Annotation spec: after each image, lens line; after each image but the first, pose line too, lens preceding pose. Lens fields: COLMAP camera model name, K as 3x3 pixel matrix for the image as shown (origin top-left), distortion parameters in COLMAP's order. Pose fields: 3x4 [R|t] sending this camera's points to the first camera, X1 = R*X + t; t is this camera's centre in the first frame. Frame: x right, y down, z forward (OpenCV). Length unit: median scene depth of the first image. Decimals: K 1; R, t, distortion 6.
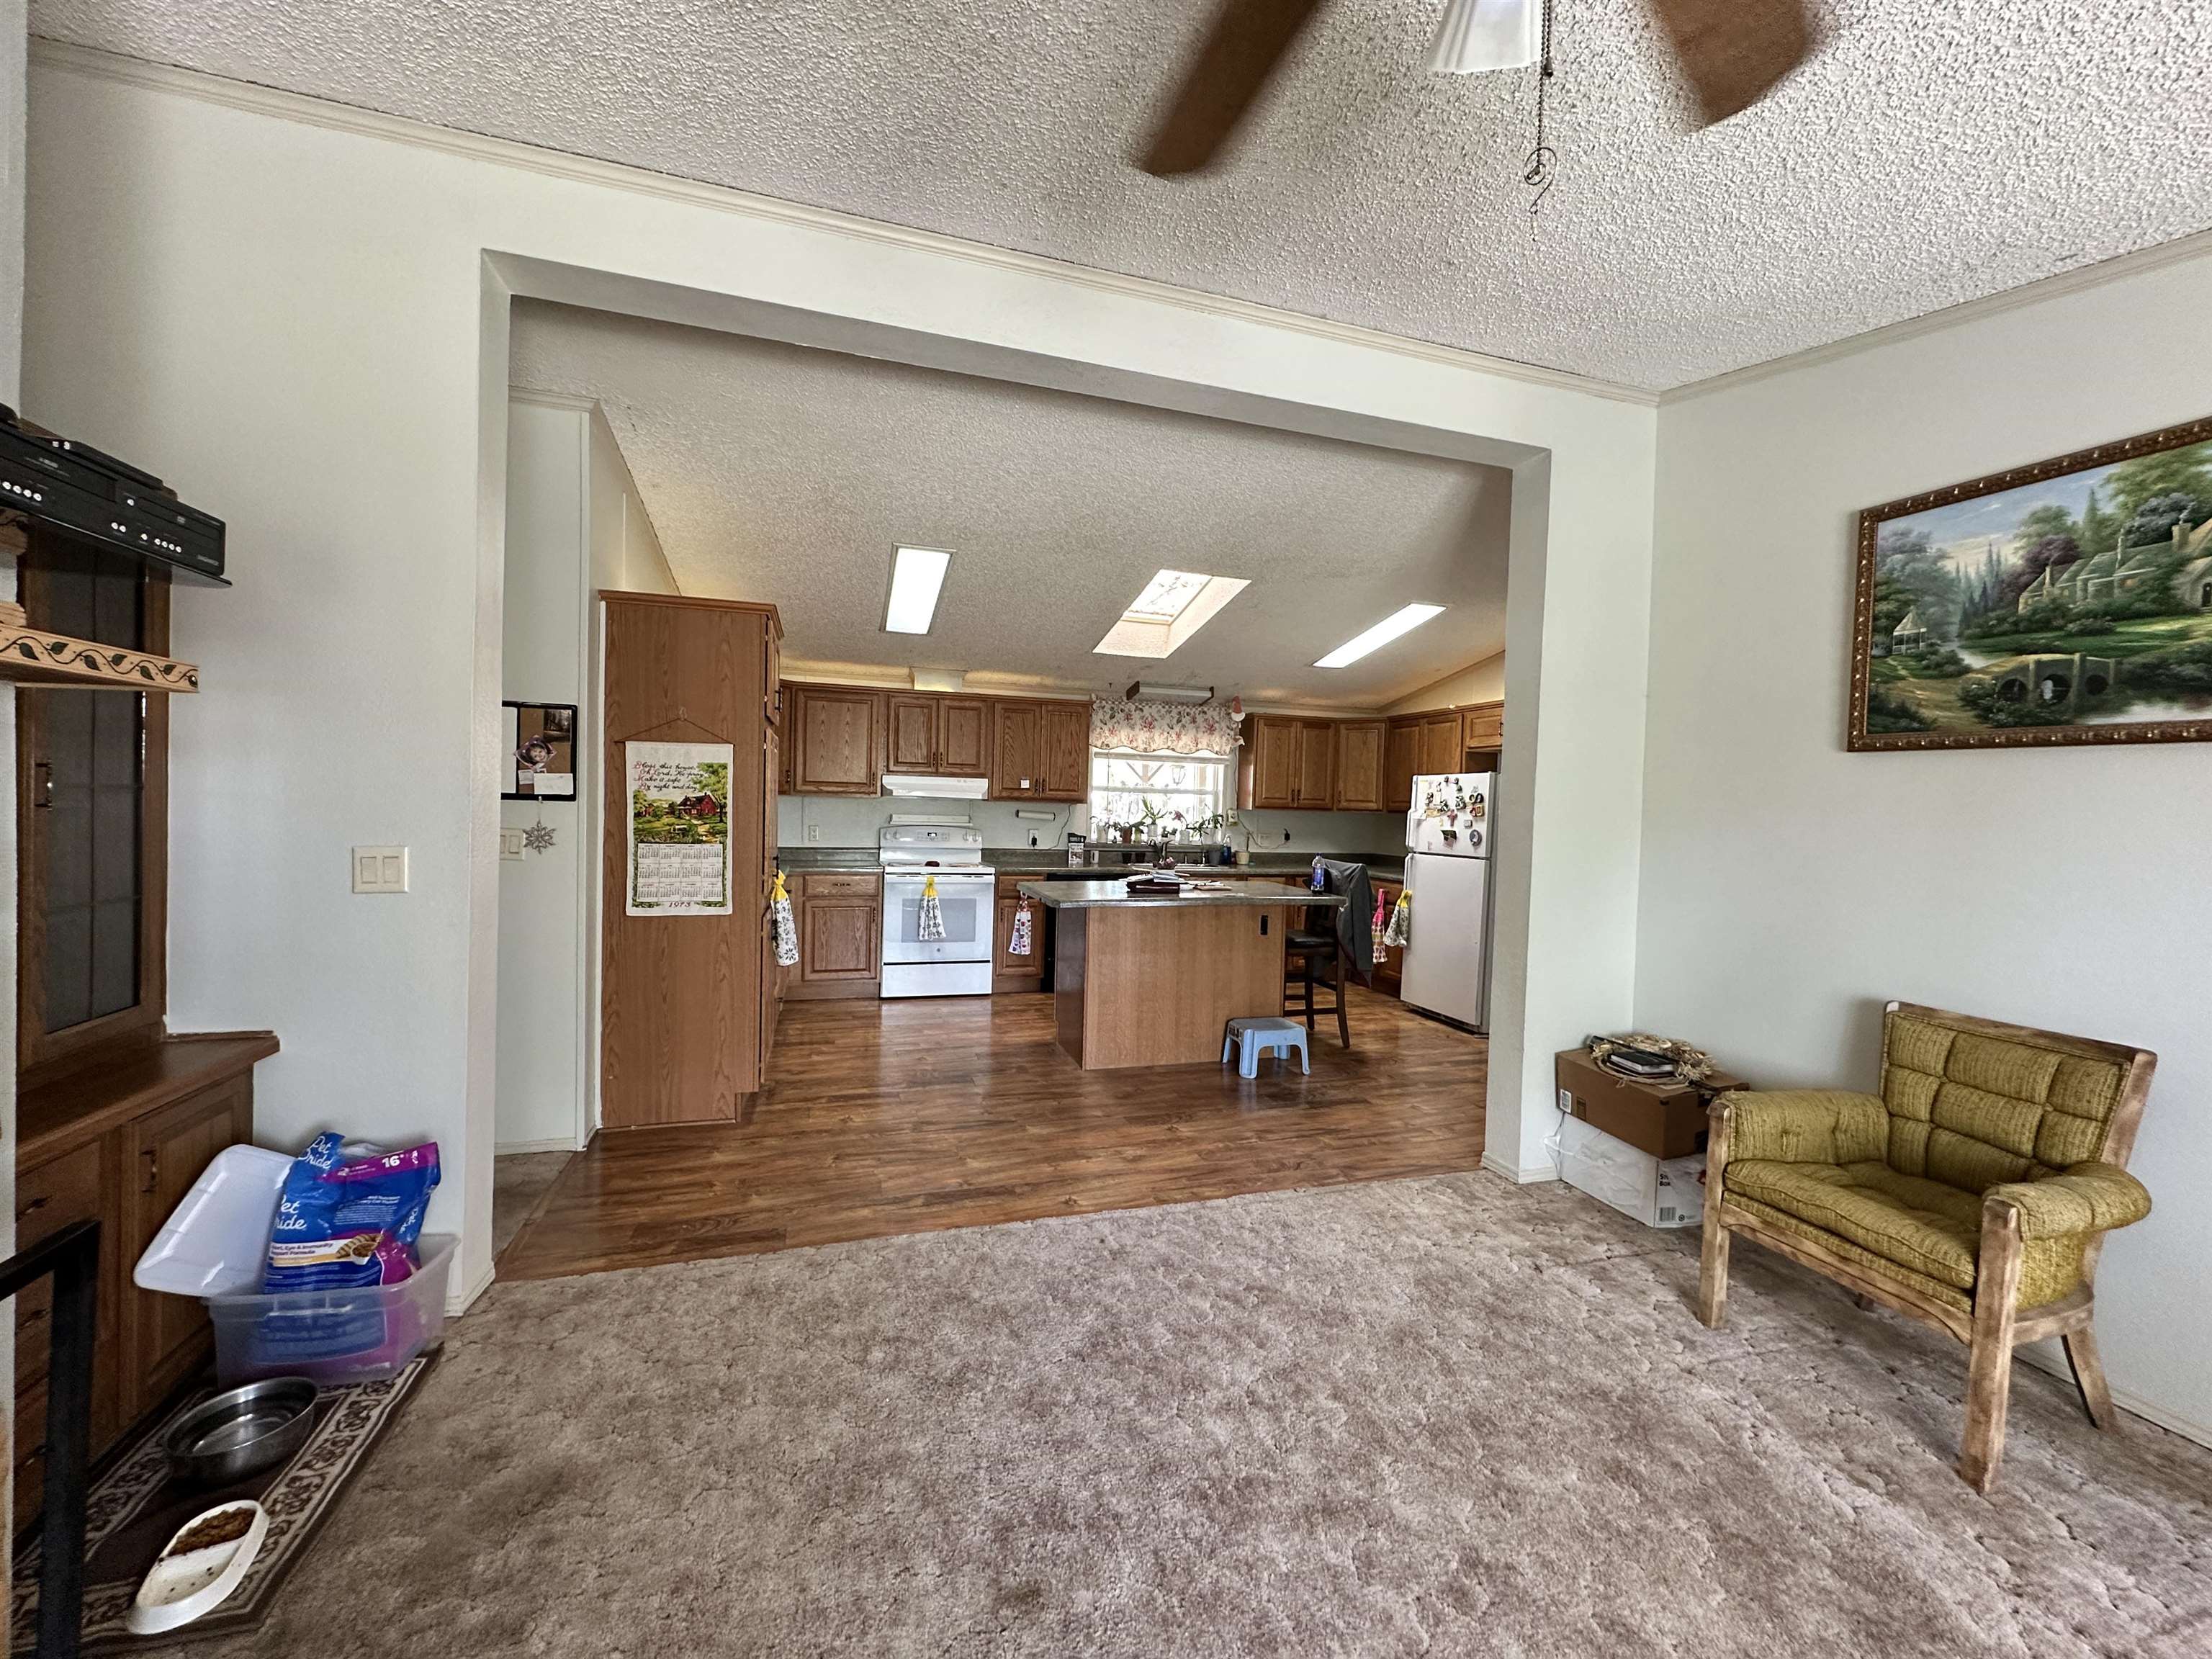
lens RADIAL K [[895.7, 0, 1106.0], [0, 895.7, 829.5], [0, 0, 1]] dist [0.016183, 0.000063]
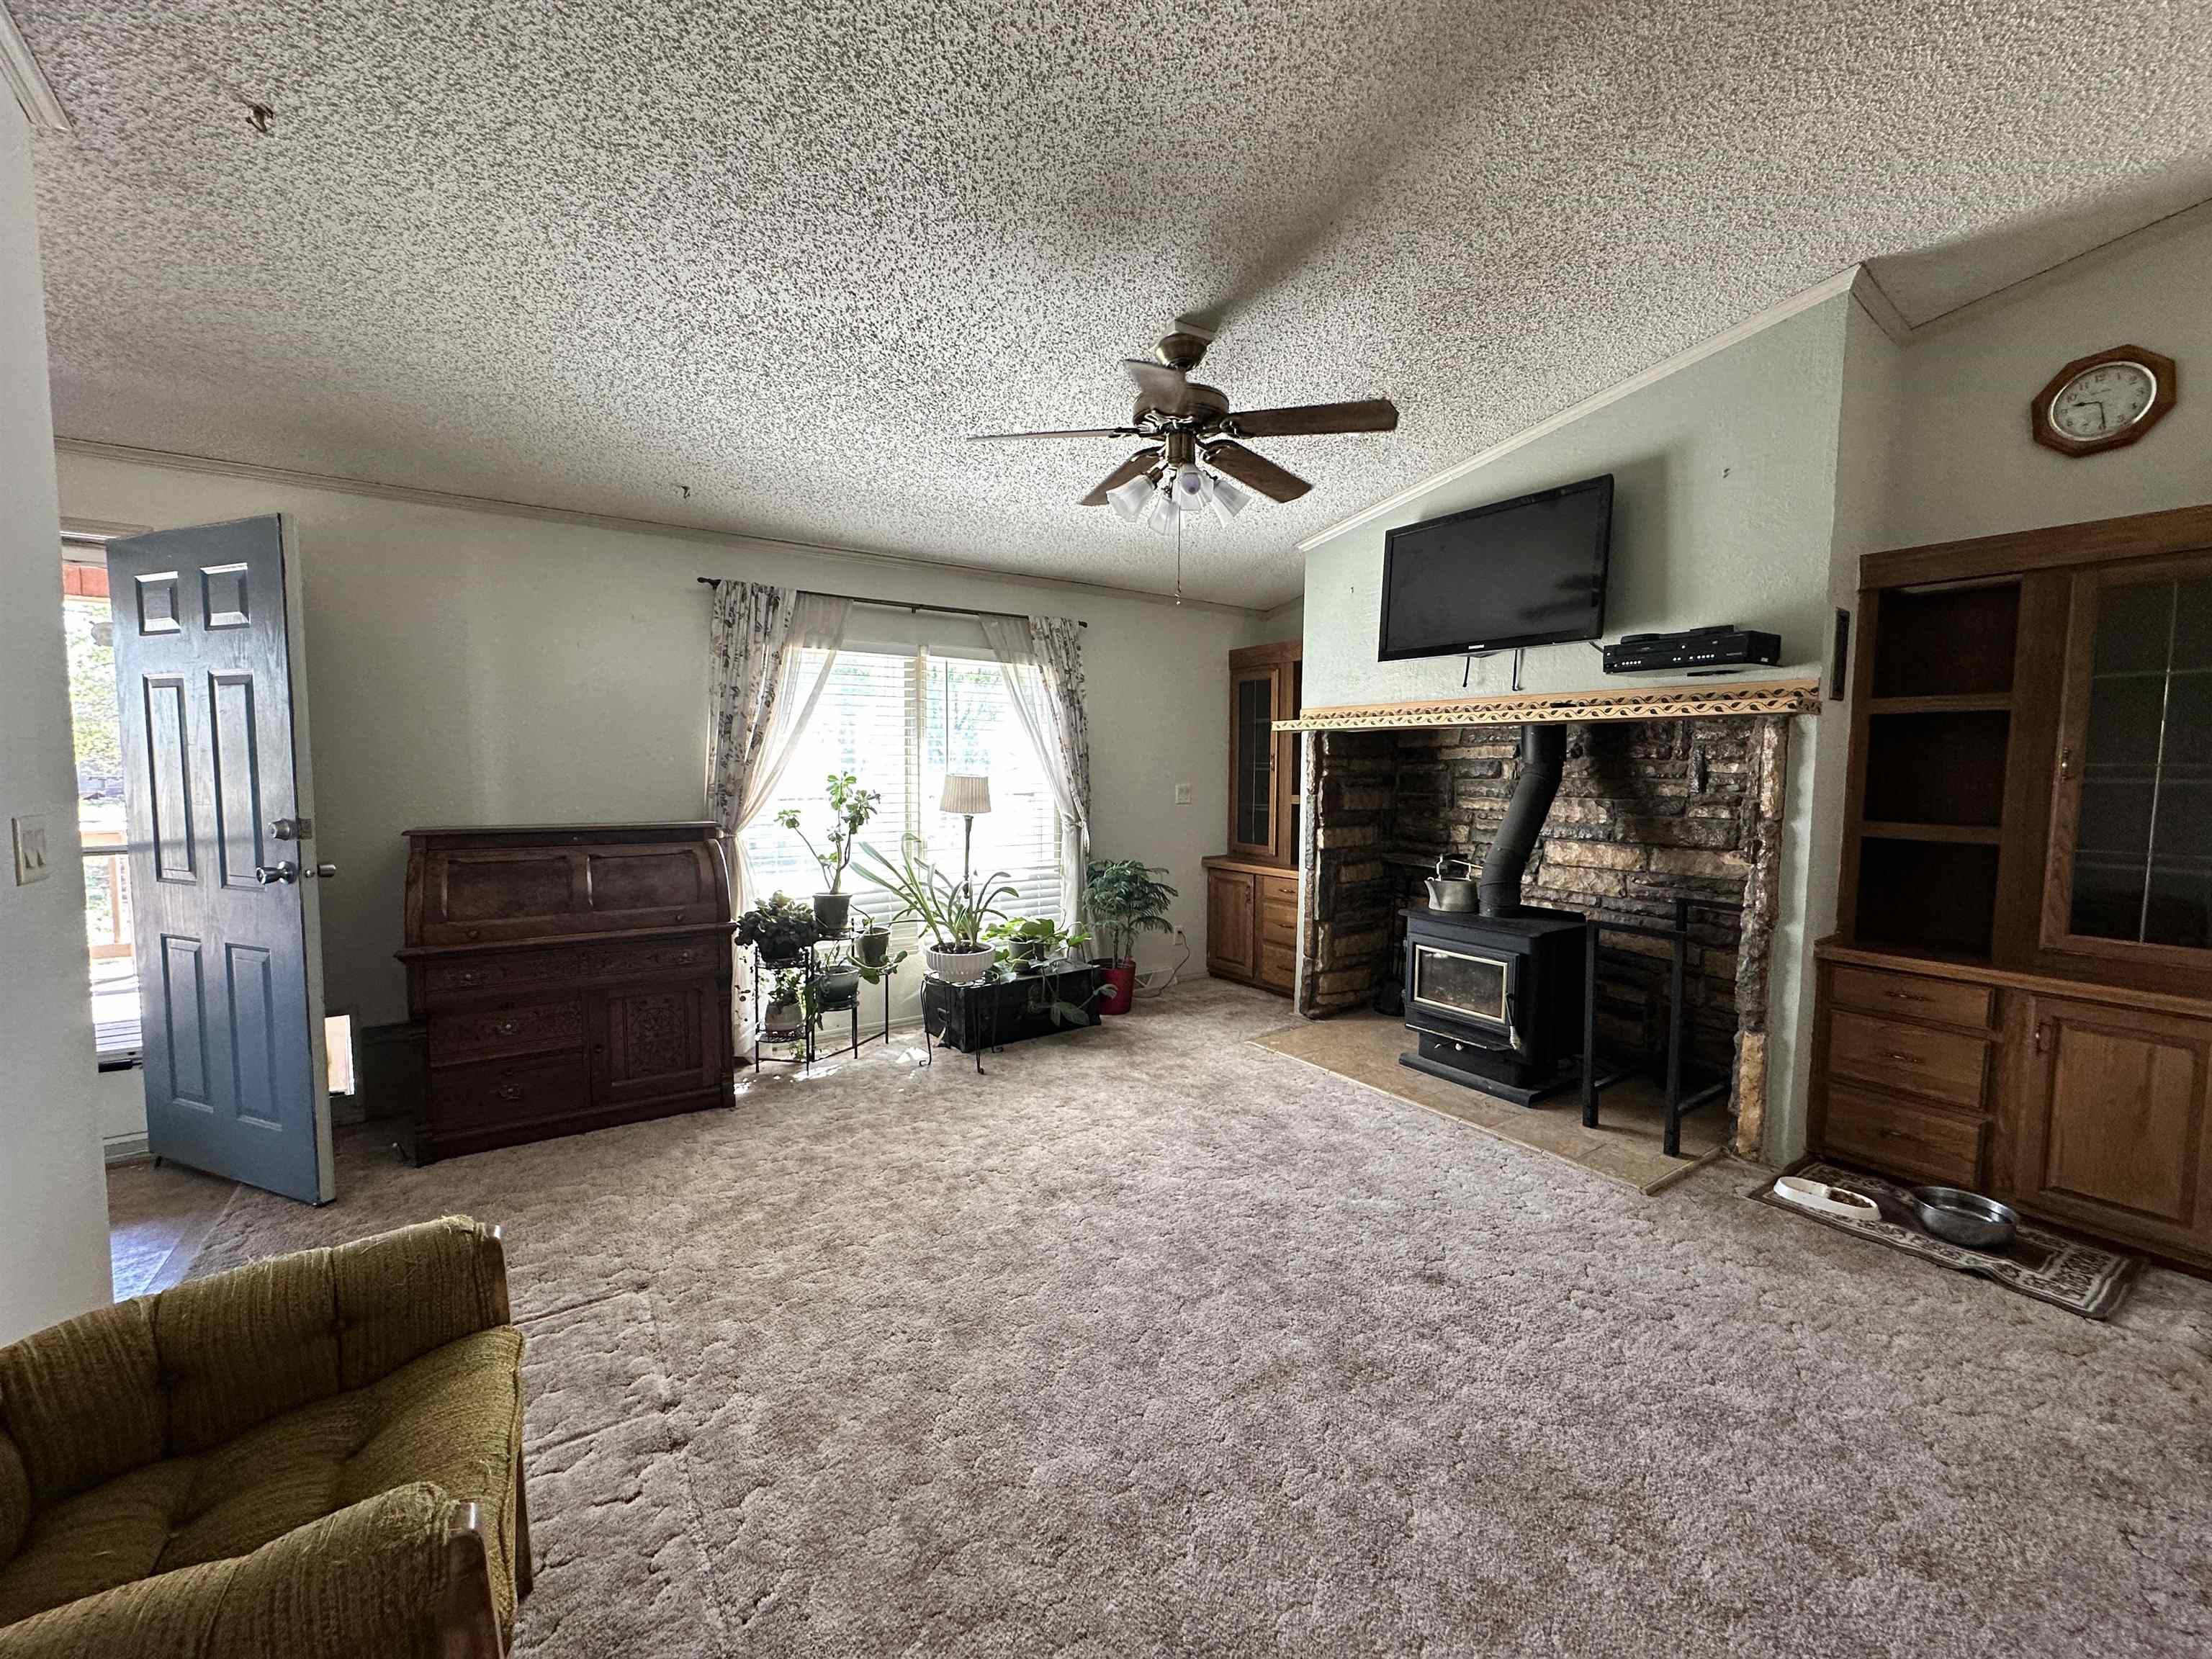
lens RADIAL K [[895.7, 0, 1106.0], [0, 895.7, 829.5], [0, 0, 1]] dist [0.016183, 0.000063]
pose [[-0.960223, -0.019674, -0.278540, 0.762202], [-0.046295, 0.994926, 0.089322, -0.015007], [0.275370, 0.098664, -0.956262, 1.935456]]
